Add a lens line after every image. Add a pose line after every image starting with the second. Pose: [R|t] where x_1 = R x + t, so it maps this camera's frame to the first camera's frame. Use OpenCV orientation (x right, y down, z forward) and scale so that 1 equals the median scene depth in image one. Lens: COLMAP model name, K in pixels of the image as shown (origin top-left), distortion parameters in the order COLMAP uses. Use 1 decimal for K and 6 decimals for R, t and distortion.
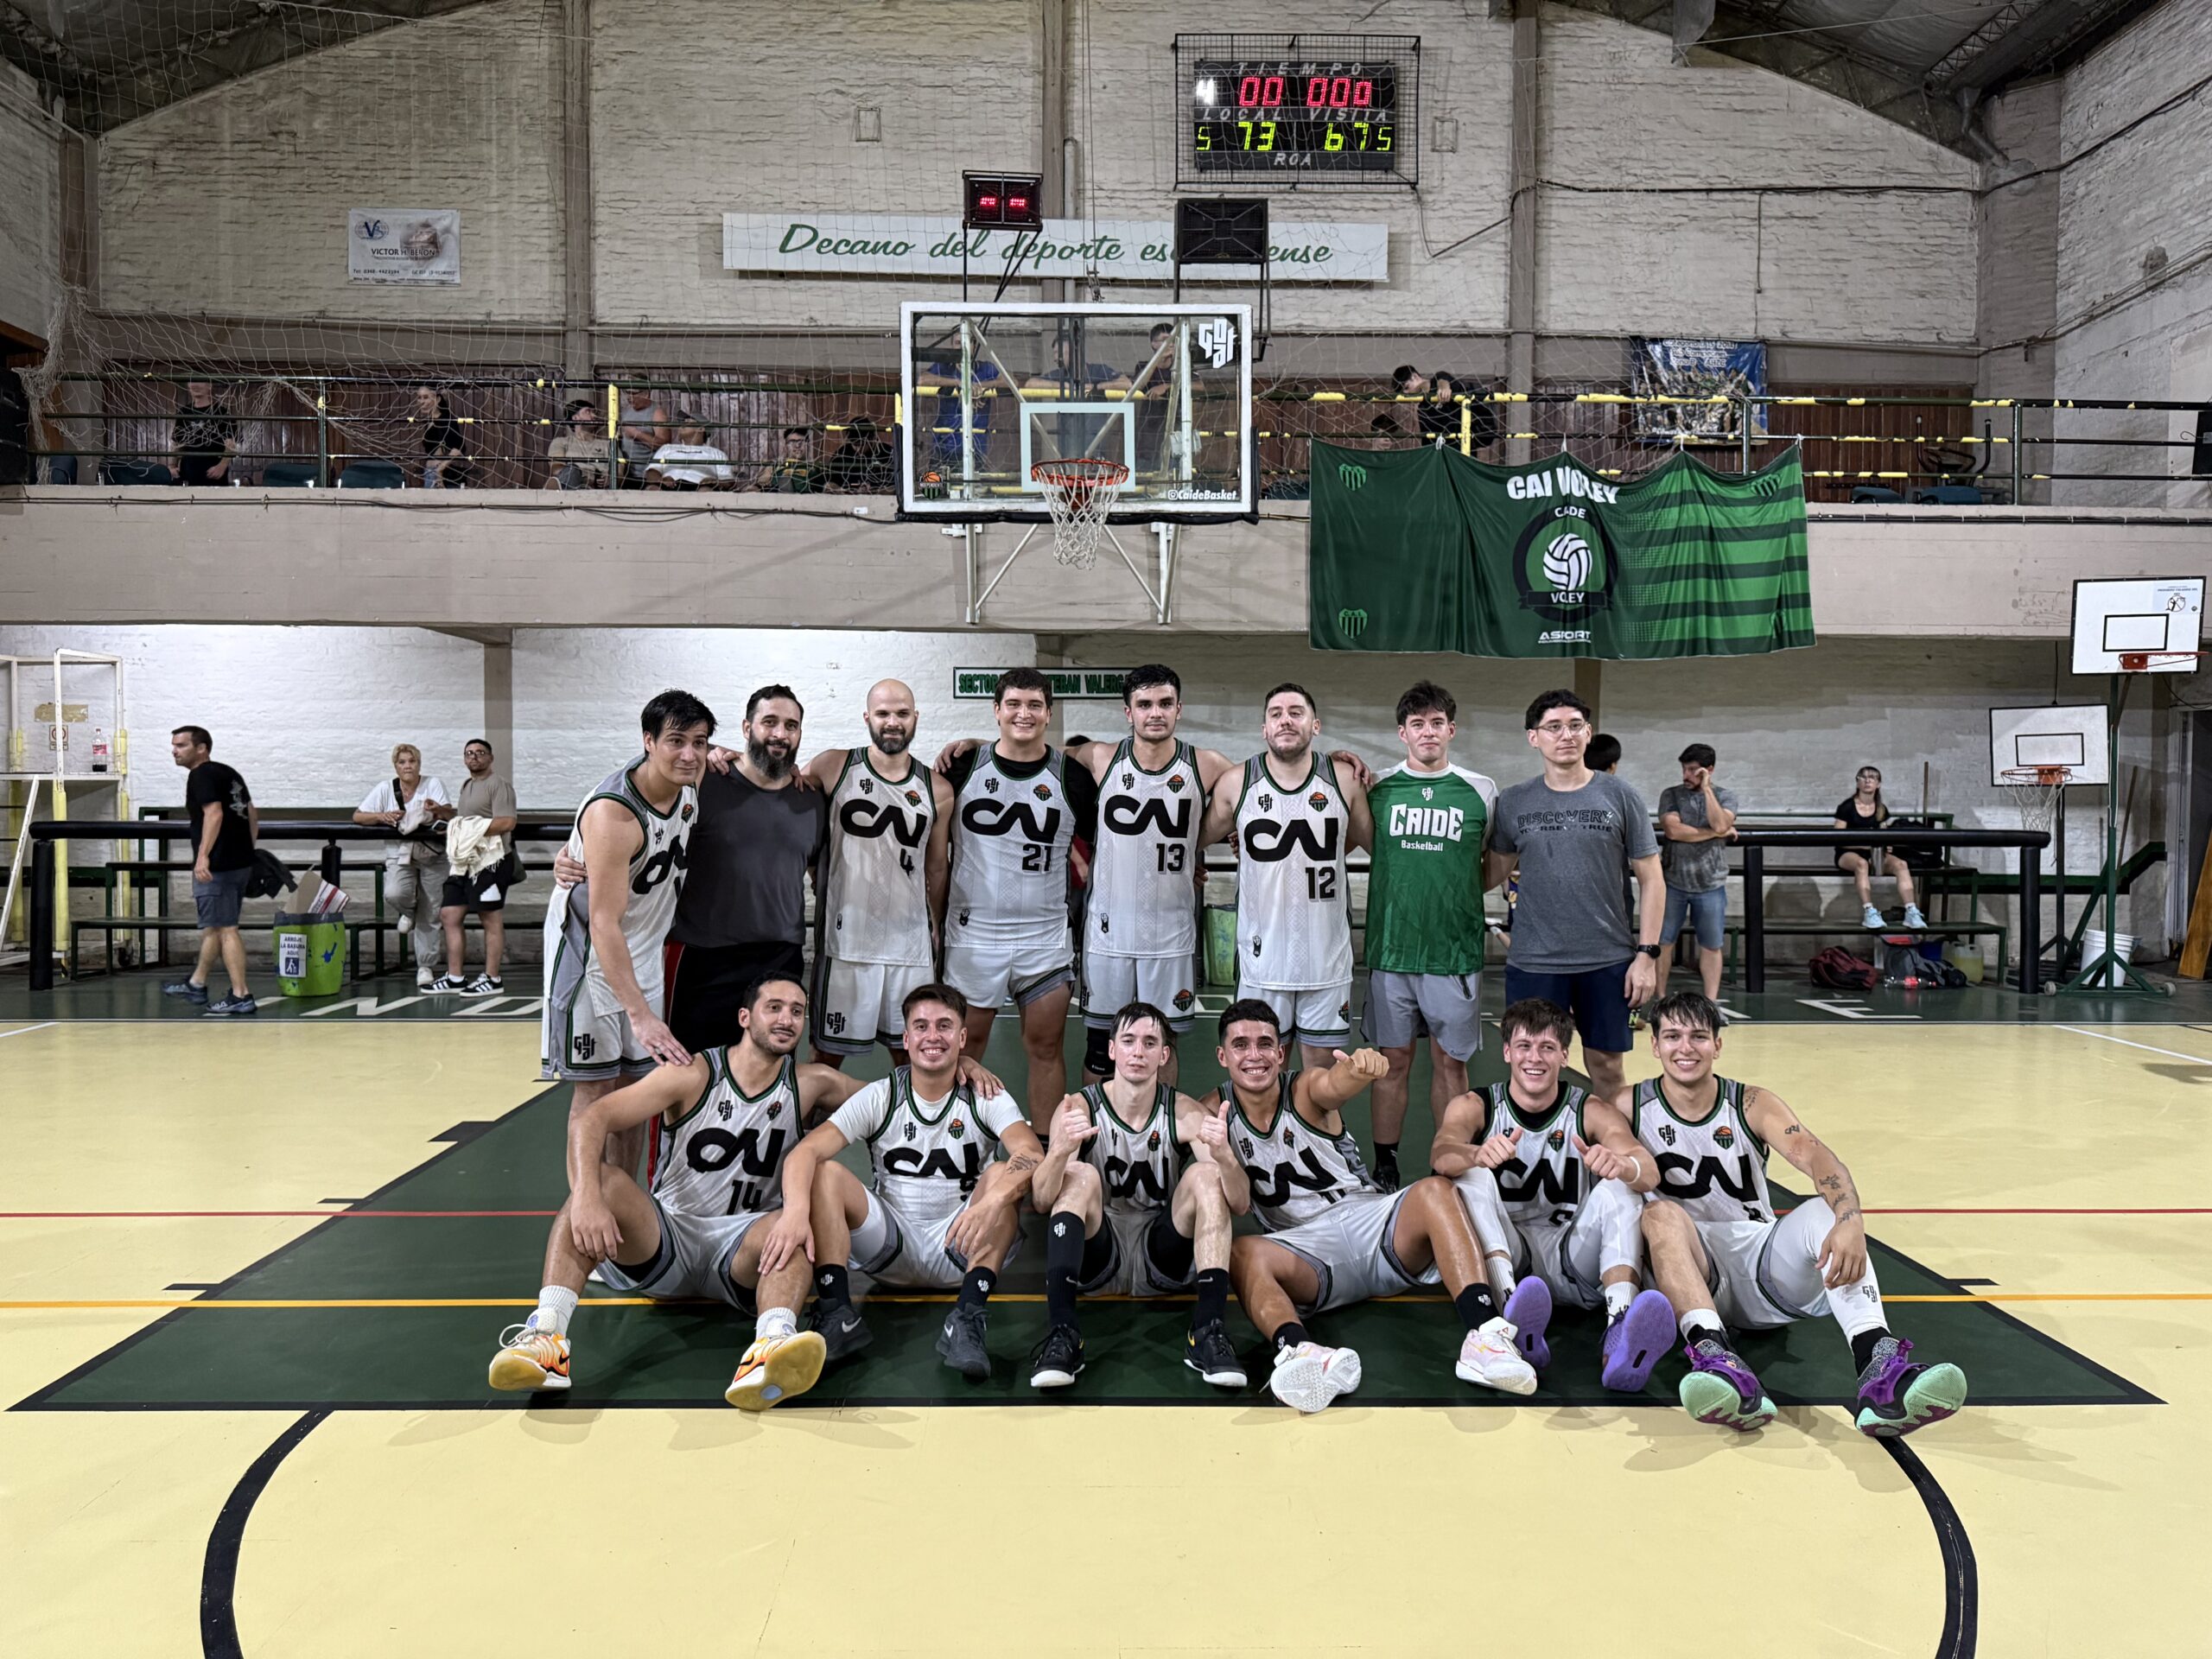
lens RADIAL K [[1561.3, 0, 1107.6], [0, 1561.3, 817.8], [0, 0, 1]] dist [0.032559, -0.040621]
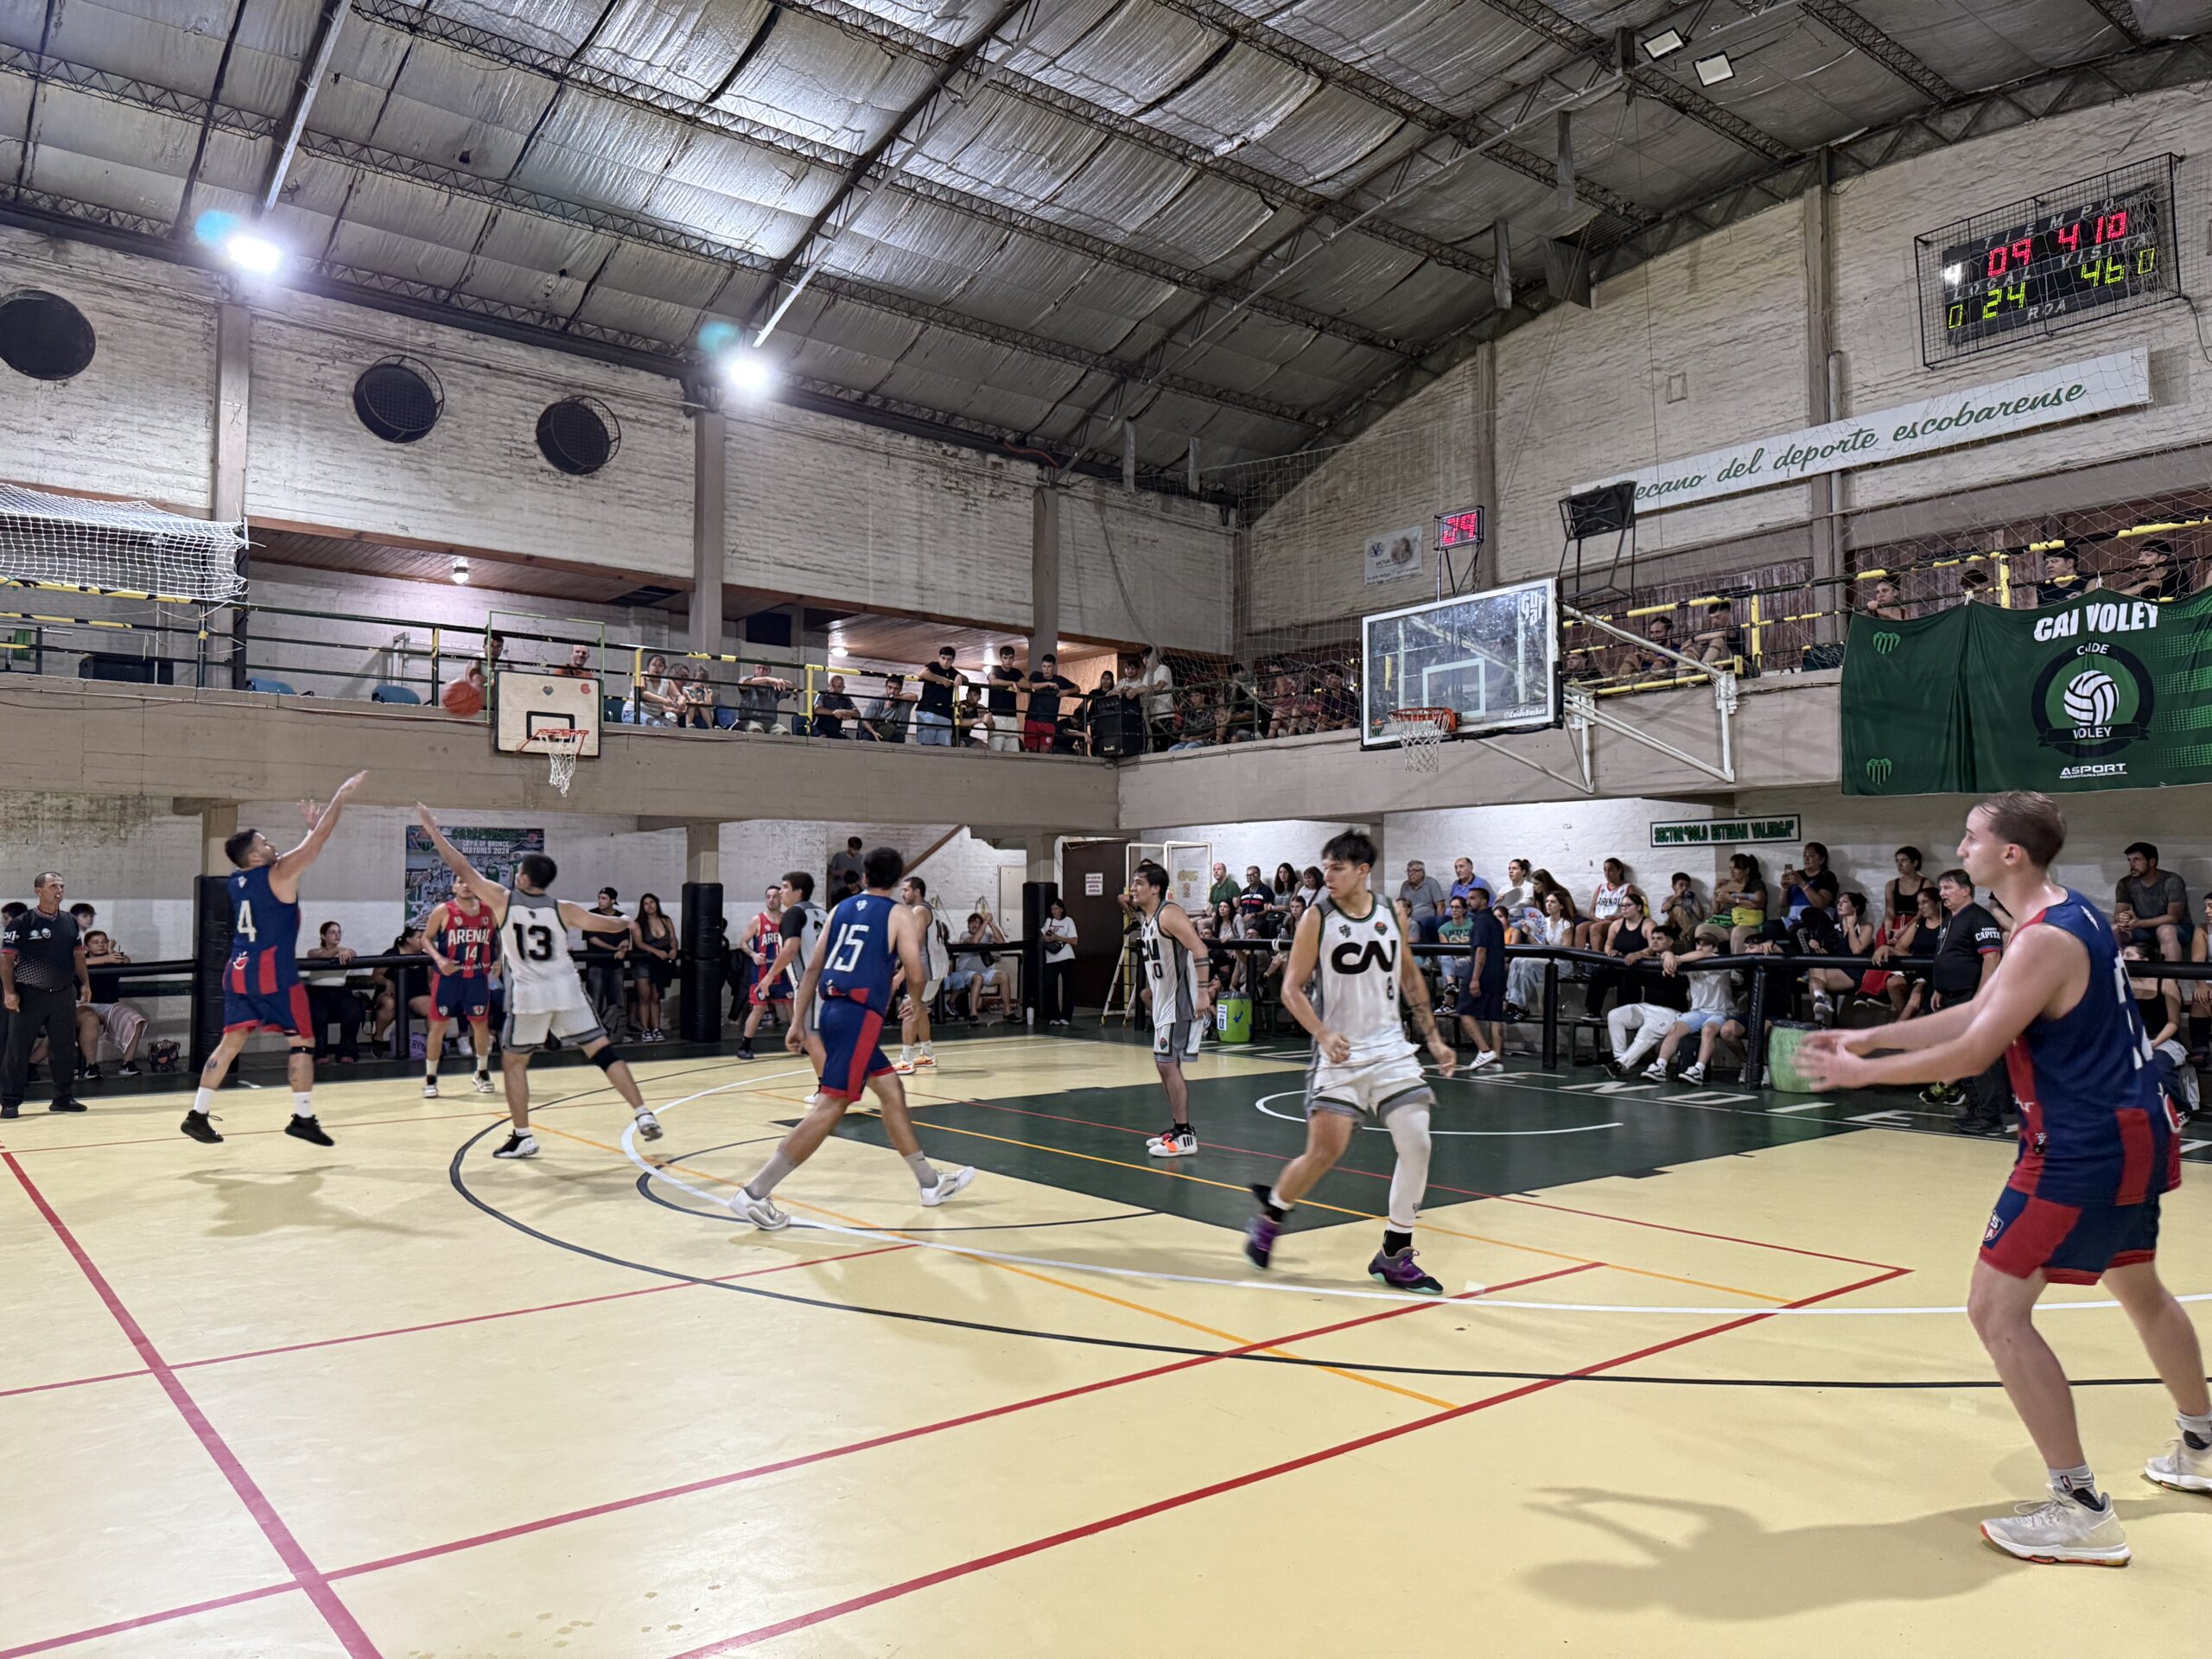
lens RADIAL K [[1561.3, 0, 1105.7], [0, 1561.3, 826.3], [0, 0, 1]] dist [0.032559, -0.040621]
pose [[0.609499, -0.050266, -0.791192, 0.545540], [-0.015423, 0.997047, -0.075225, 0.007057], [0.792637, 0.058053, 0.606924, -0.099598]]
